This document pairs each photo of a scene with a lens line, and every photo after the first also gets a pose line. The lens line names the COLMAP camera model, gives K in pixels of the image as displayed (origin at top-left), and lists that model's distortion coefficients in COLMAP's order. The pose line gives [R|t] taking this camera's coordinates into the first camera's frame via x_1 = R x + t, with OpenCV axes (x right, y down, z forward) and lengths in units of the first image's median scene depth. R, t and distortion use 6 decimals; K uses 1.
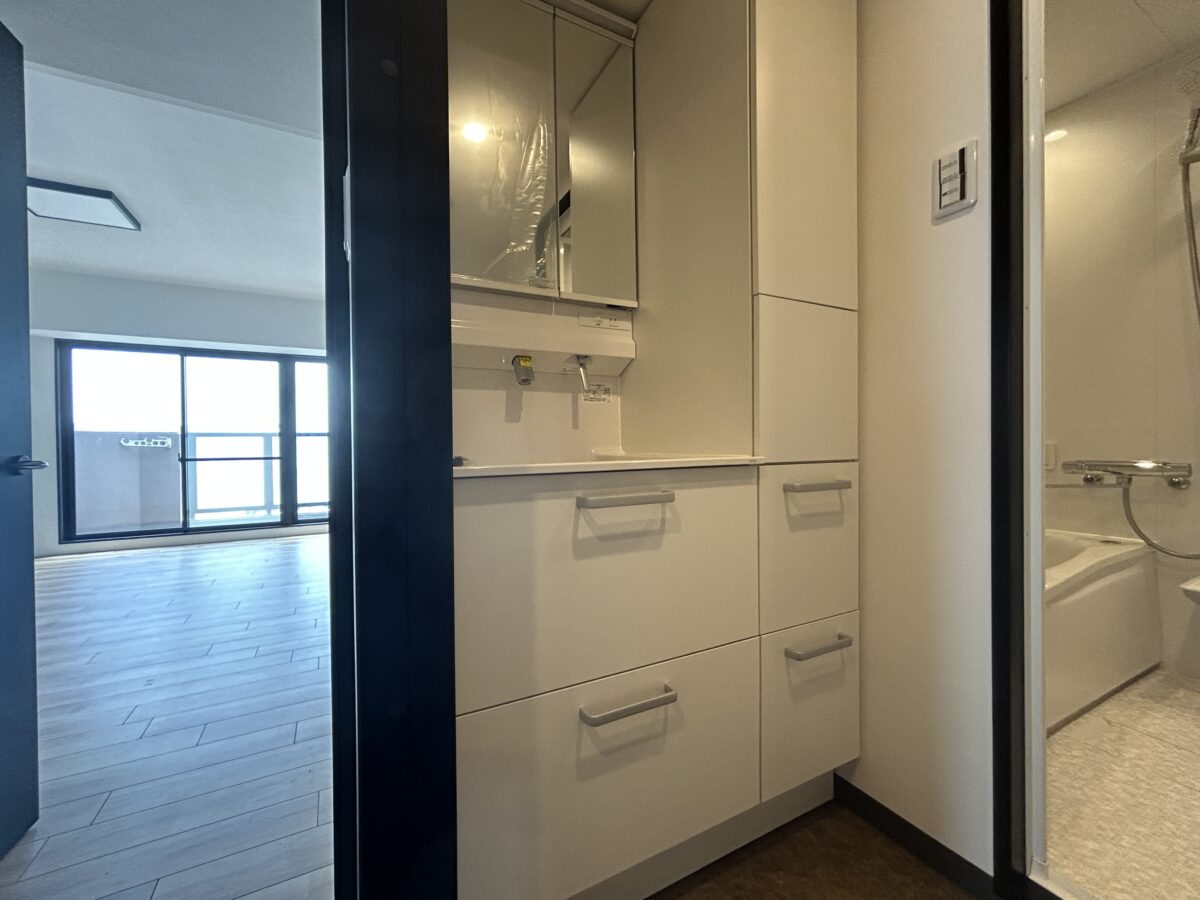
lens RADIAL K [[487.8, 0, 594.1], [0, 487.8, 446.6], [0, 0, 1]] dist [-0.001648, 0.000666]
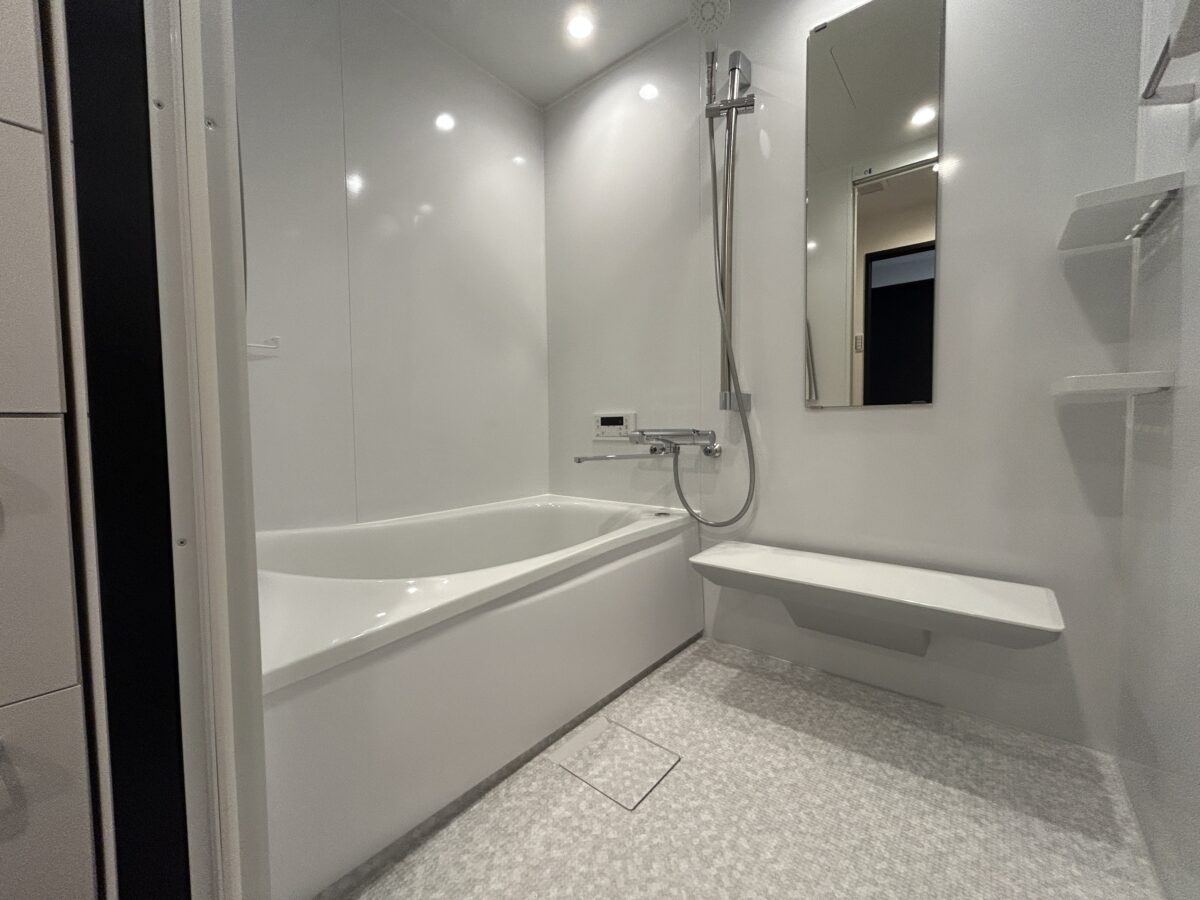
lens RADIAL K [[487.8, 0, 594.1], [0, 487.8, 446.6], [0, 0, 1]] dist [-0.001648, 0.000666]
pose [[0.922227, -0.018463, 0.386207, 0.617953], [0.007460, 0.999523, 0.029971, 0.037047], [-0.386576, -0.024759, 0.921925, 0.187790]]
